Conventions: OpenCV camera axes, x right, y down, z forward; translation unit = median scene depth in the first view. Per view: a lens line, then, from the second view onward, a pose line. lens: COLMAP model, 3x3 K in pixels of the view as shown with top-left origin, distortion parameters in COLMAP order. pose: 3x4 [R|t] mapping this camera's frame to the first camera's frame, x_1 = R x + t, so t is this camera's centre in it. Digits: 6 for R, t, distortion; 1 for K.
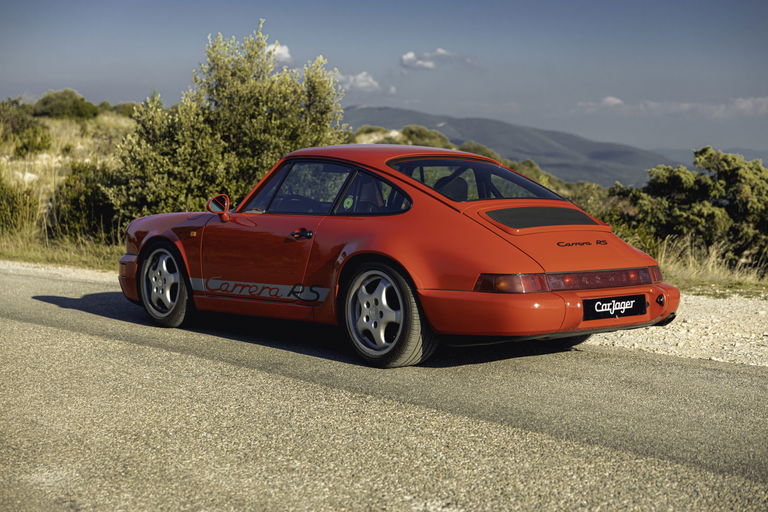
lens RADIAL K [[1273.4, 0, 384.0], [0, 1273.4, 256.0], [0, 0, 1]] dist [0.017544, -0.009641]
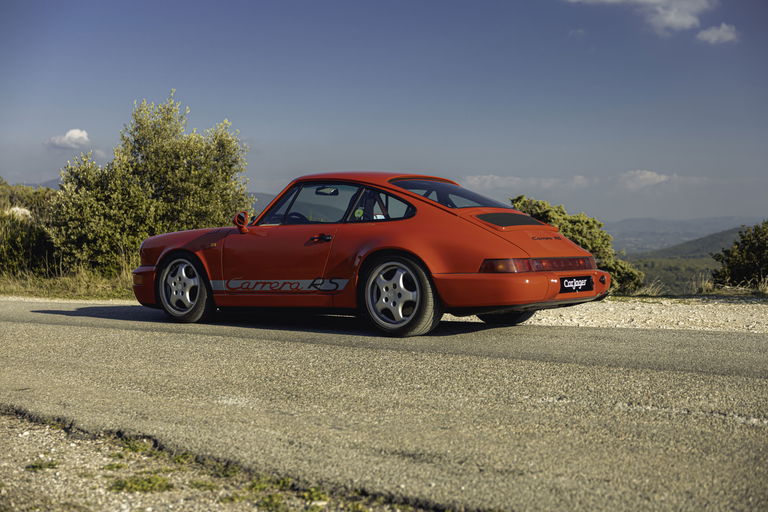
lens RADIAL K [[1087.7, 0, 384.0], [0, 1087.7, 256.0], [0, 0, 1]] dist [0.005159, 0.057230]
pose [[0.981959, -0.016633, 0.188362, -0.176933], [0.025885, 0.998571, -0.046763, 0.044988], [-0.187315, 0.050796, 0.980986, -0.065893]]
